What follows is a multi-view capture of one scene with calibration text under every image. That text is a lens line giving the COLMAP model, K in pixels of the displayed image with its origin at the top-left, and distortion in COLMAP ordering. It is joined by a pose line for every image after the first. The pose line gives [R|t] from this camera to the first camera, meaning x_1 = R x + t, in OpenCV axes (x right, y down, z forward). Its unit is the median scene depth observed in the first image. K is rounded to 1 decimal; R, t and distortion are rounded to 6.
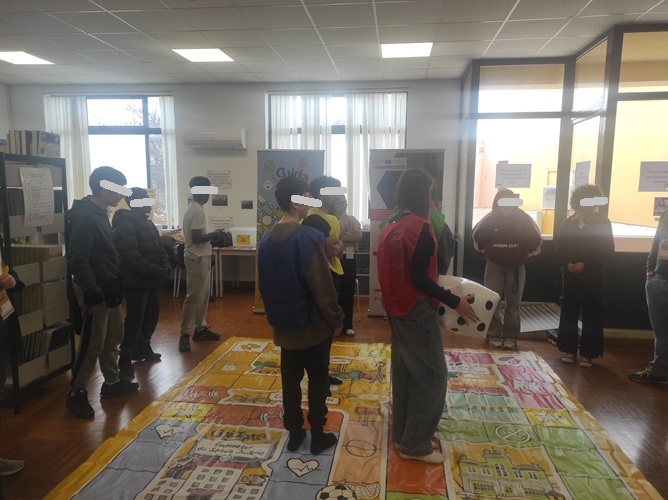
lens RADIAL K [[470.2, 0, 330.3], [0, 470.2, 248.9], [0, 0, 1]] dist [-0.001818, -0.002228]
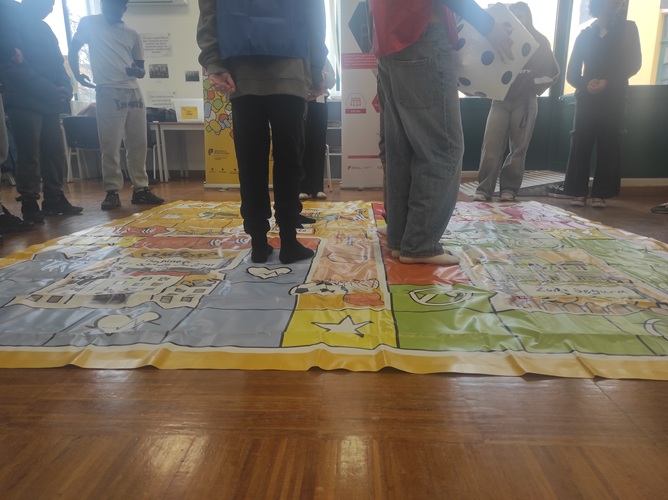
lens RADIAL K [[479.2, 0, 334.0], [0, 479.2, 250.0], [0, 0, 1]] dist [0.007822, 0.000889]
pose [[0.995950, -0.032329, 0.083890, -0.017733], [0.022584, 0.993153, 0.114616, 0.307430], [-0.087021, -0.112258, 0.989861, 0.238826]]
